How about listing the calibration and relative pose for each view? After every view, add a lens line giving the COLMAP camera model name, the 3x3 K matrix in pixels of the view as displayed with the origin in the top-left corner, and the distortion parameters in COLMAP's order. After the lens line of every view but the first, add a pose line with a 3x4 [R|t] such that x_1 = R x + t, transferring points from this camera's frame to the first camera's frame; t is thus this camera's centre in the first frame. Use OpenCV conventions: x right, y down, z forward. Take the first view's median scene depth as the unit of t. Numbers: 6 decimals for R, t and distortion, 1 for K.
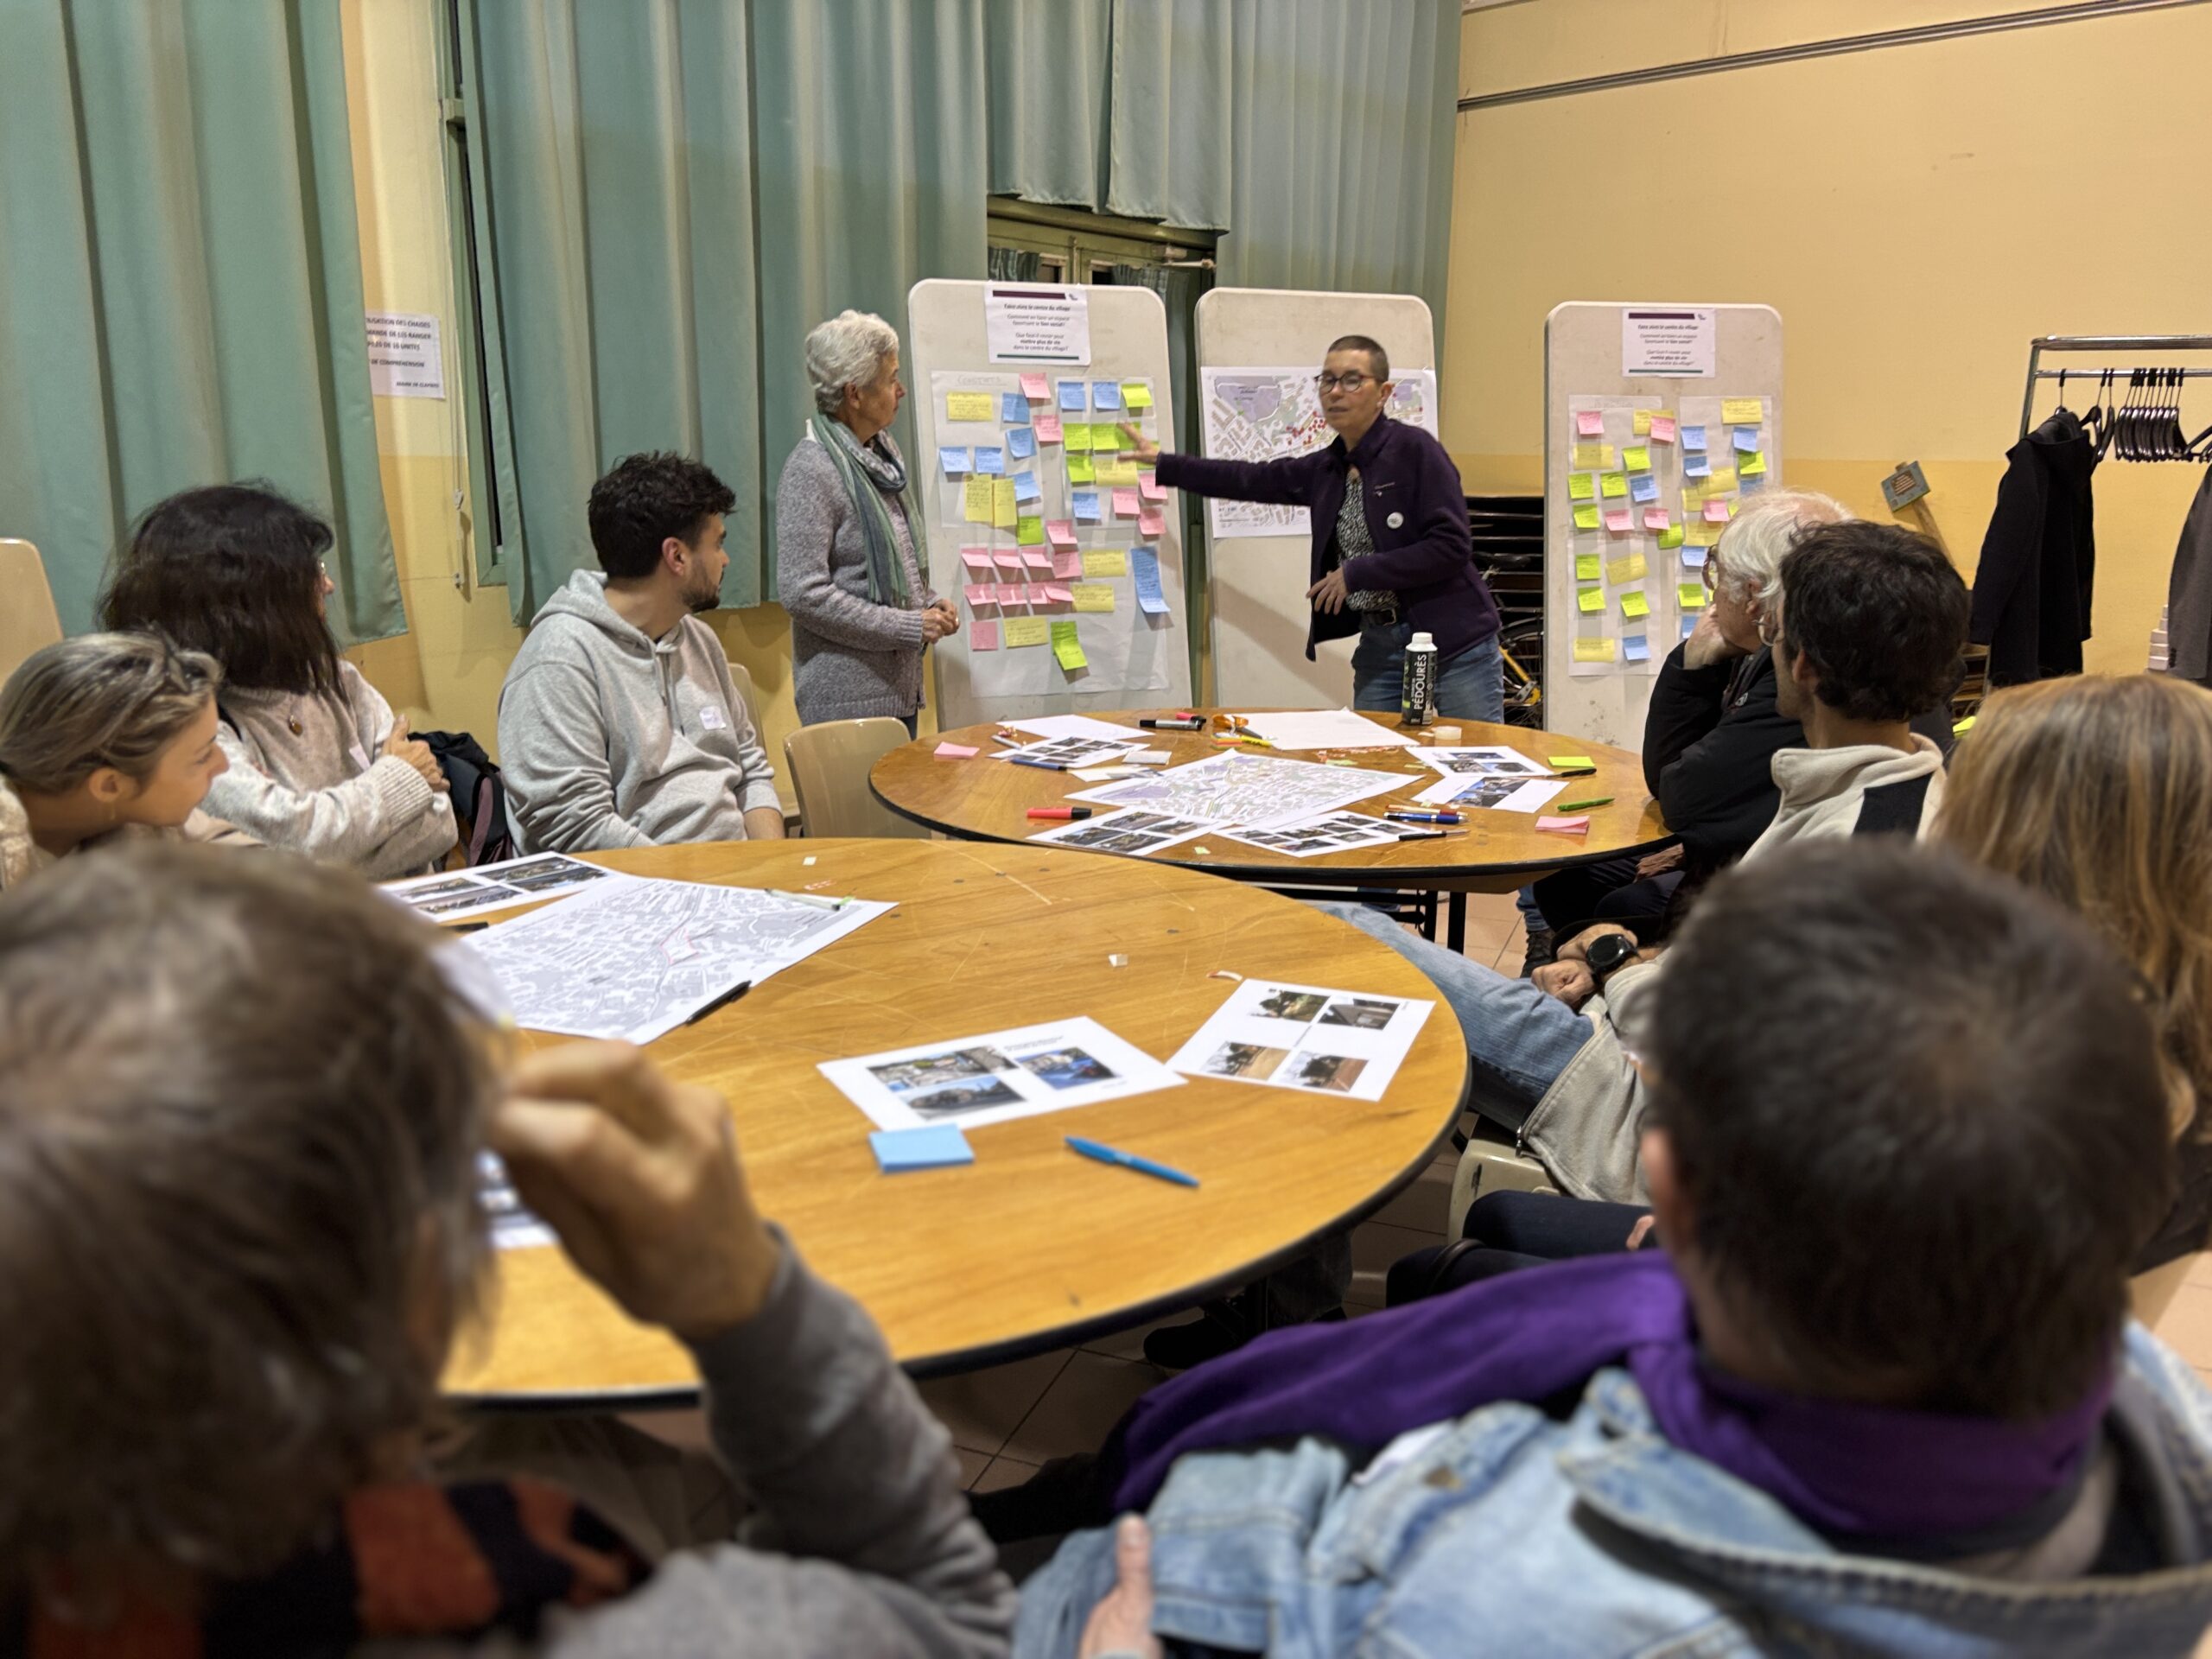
lens RADIAL K [[1661.1, 0, 1104.1], [0, 1661.1, 829.5], [0, 0, 1]] dist [0.031092, -0.000820]
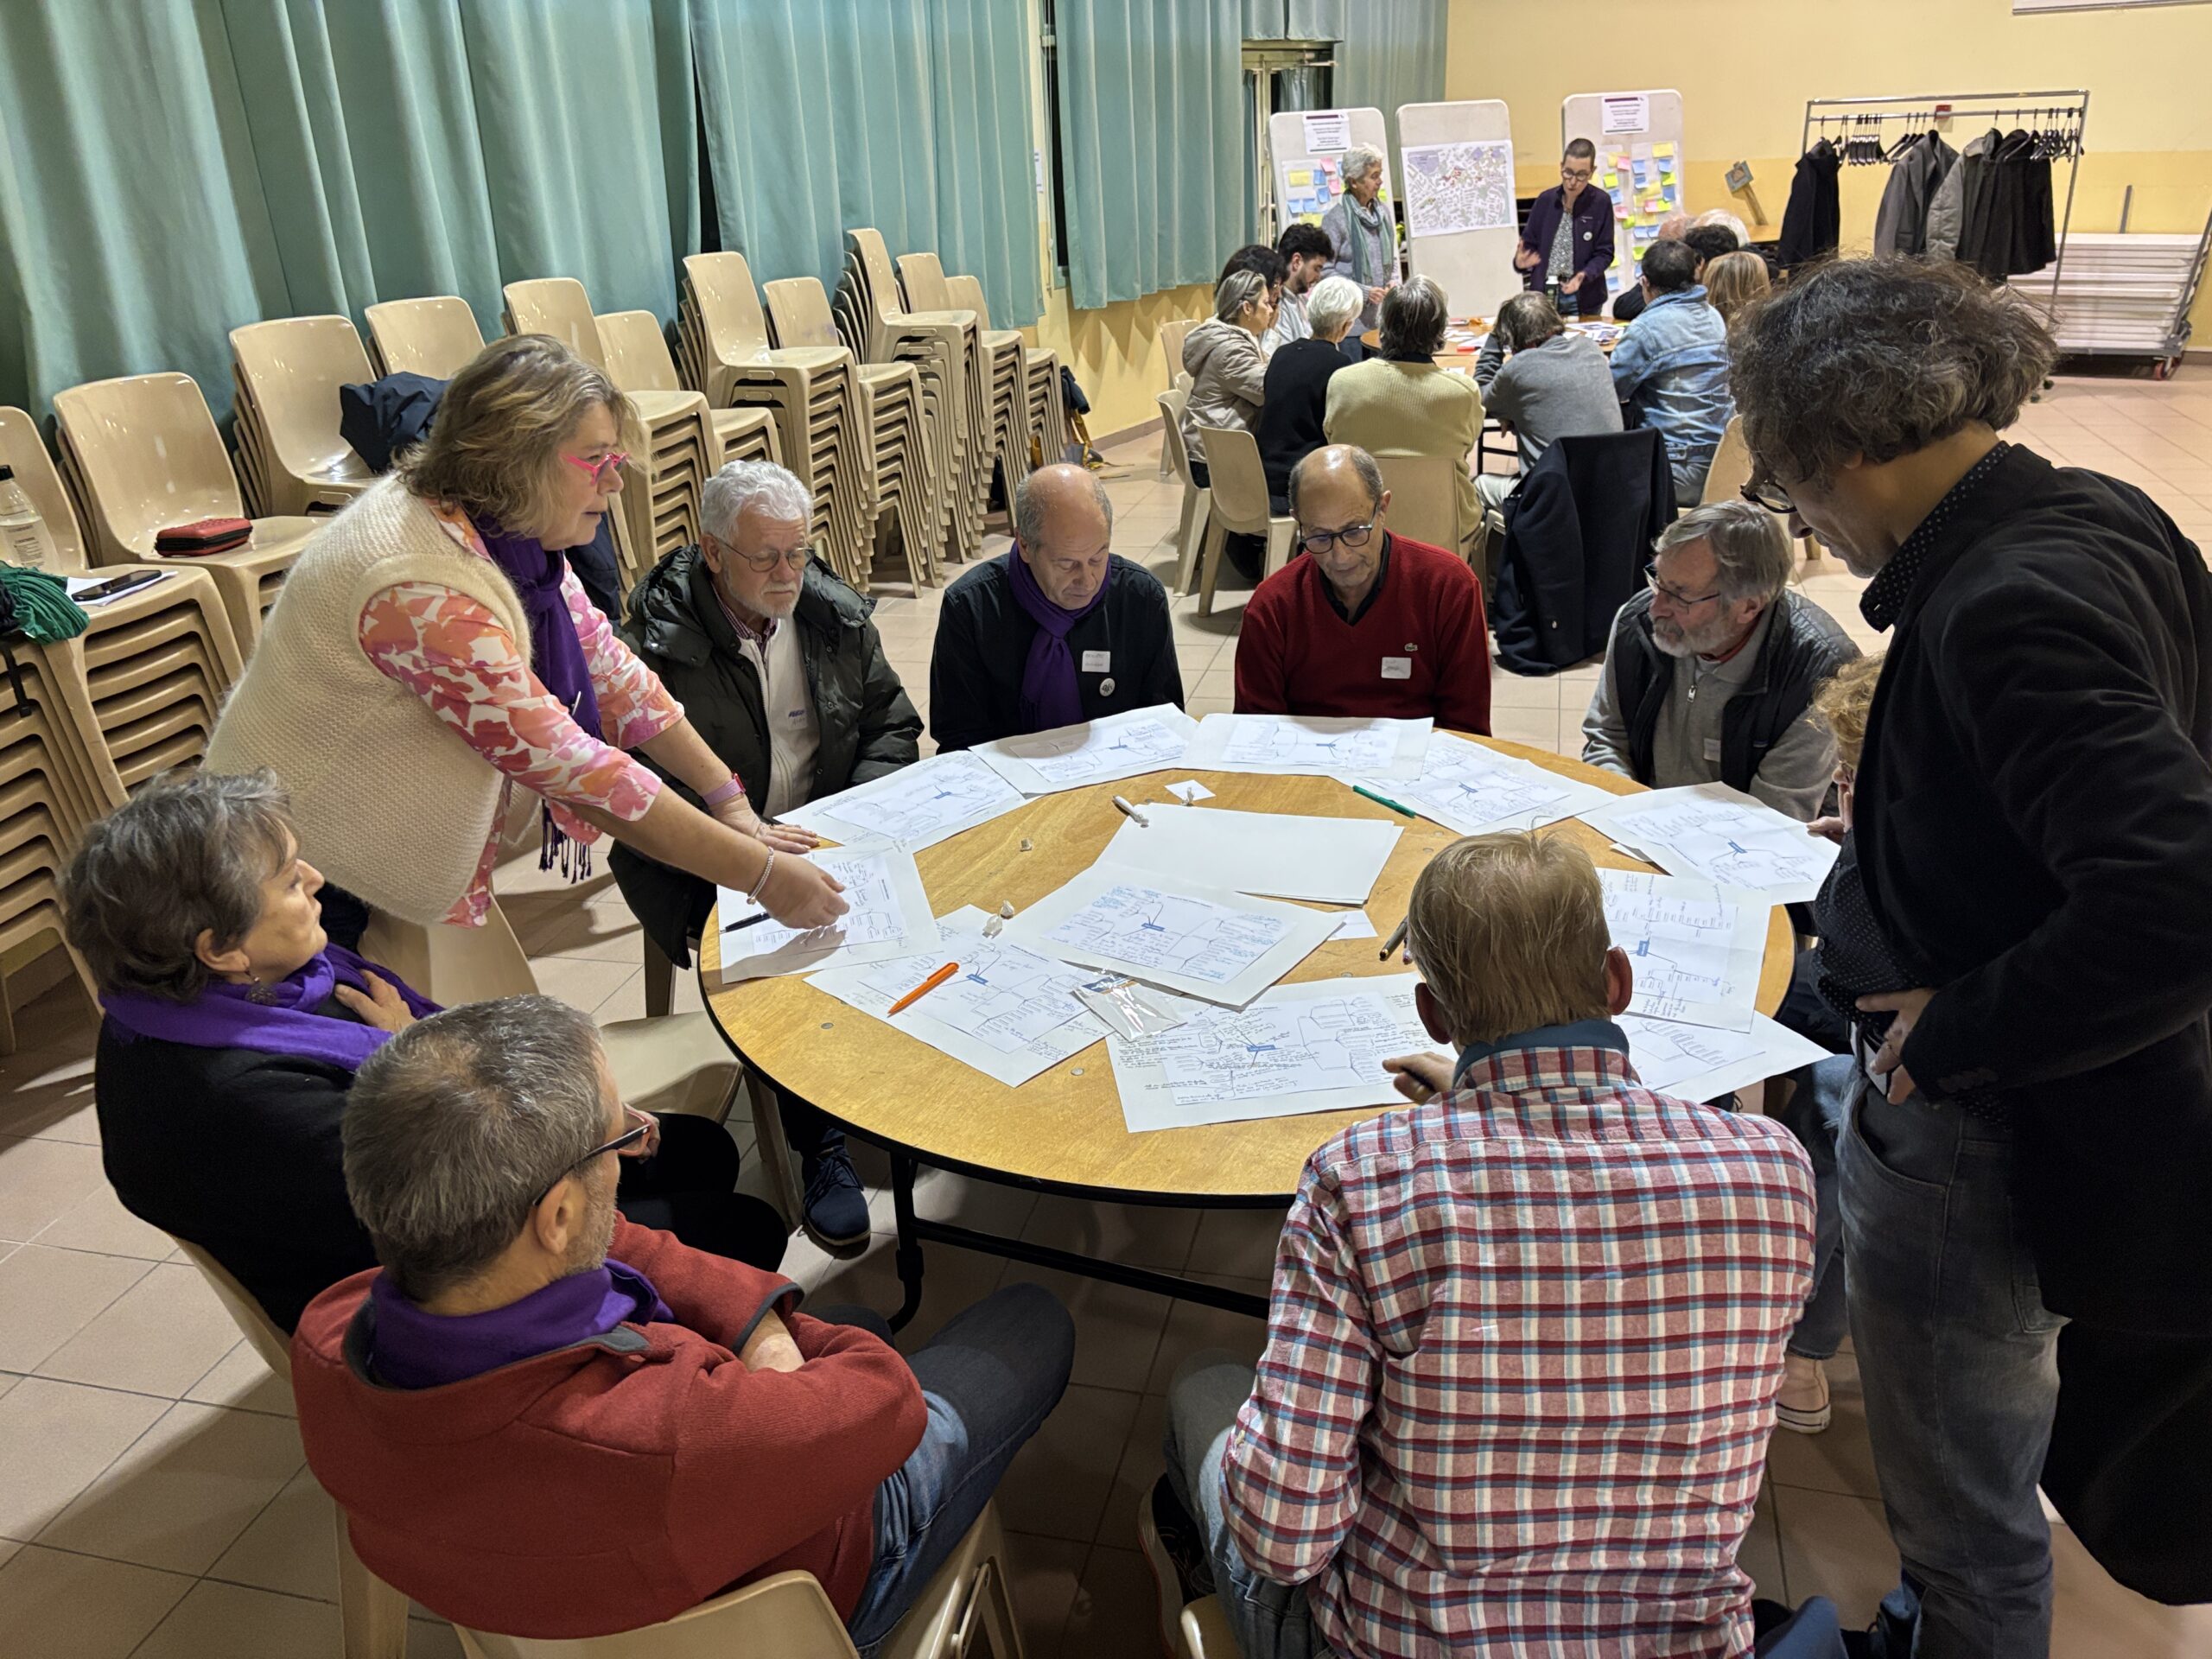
lens RADIAL K [[1661.1, 0, 1107.0], [0, 1661.1, 832.5], [0, 0, 1]] dist [0.031092, -0.000820]
pose [[0.991826, -0.094455, 0.085790, -0.485961], [0.078840, 0.982281, 0.170022, 0.139614], [-0.100329, -0.161869, 0.981699, -0.940225]]
